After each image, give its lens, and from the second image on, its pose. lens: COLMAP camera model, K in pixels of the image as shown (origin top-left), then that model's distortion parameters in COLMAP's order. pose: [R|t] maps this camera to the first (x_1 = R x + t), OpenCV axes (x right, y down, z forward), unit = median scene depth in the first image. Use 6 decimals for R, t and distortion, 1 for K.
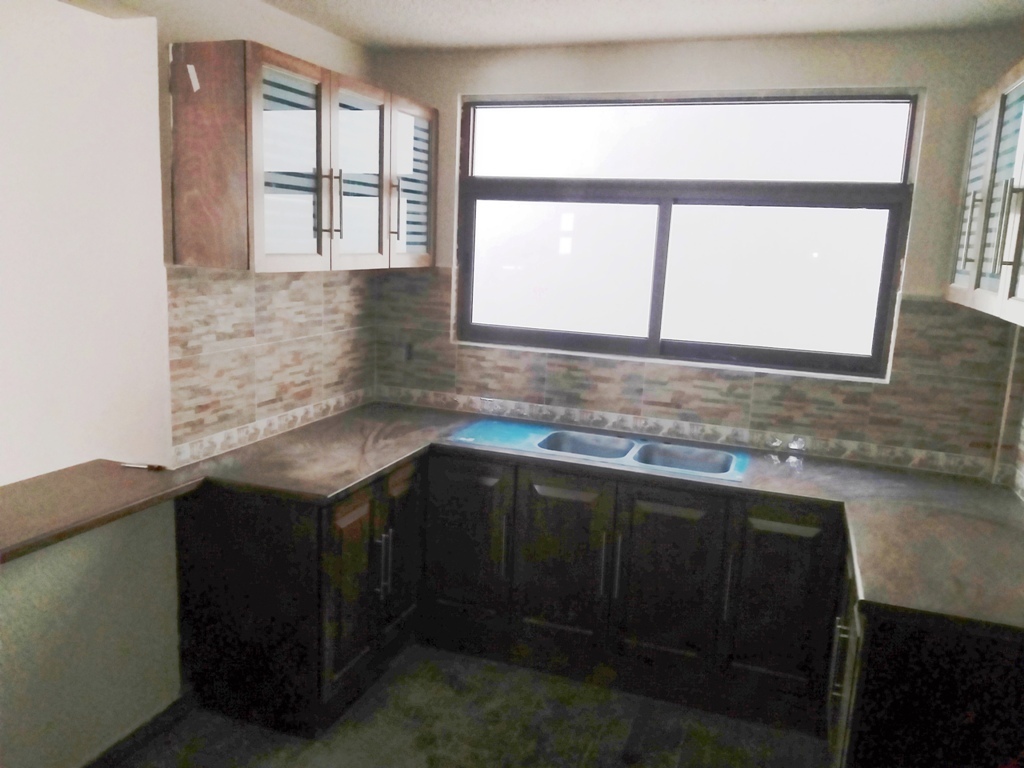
lens RADIAL K [[781.1, 0, 511.1], [0, 781.1, 382.7], [0, 0, 1]] dist [0.055698, -0.113709]
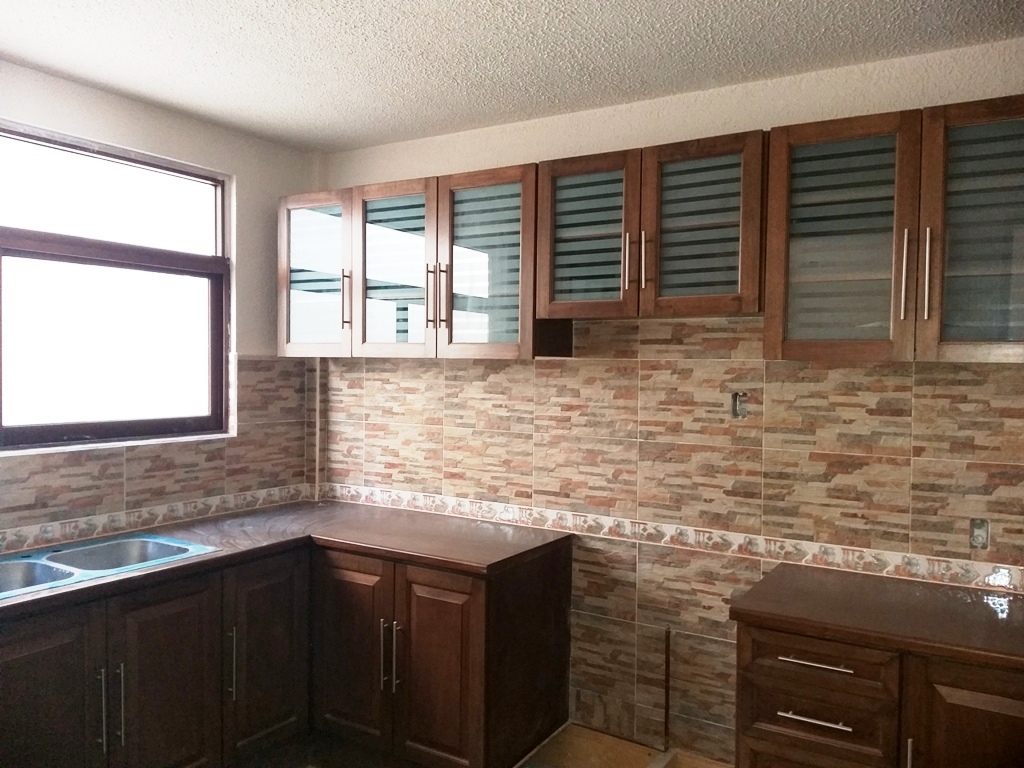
lens RADIAL K [[781.1, 0, 508.2], [0, 781.1, 388.2], [0, 0, 1]] dist [0.055698, -0.113709]
pose [[0.198638, -0.065609, 0.977874, -0.502486], [0.172218, 0.984569, 0.031075, -0.032993], [-0.964823, 0.162235, 0.206872, 0.391761]]
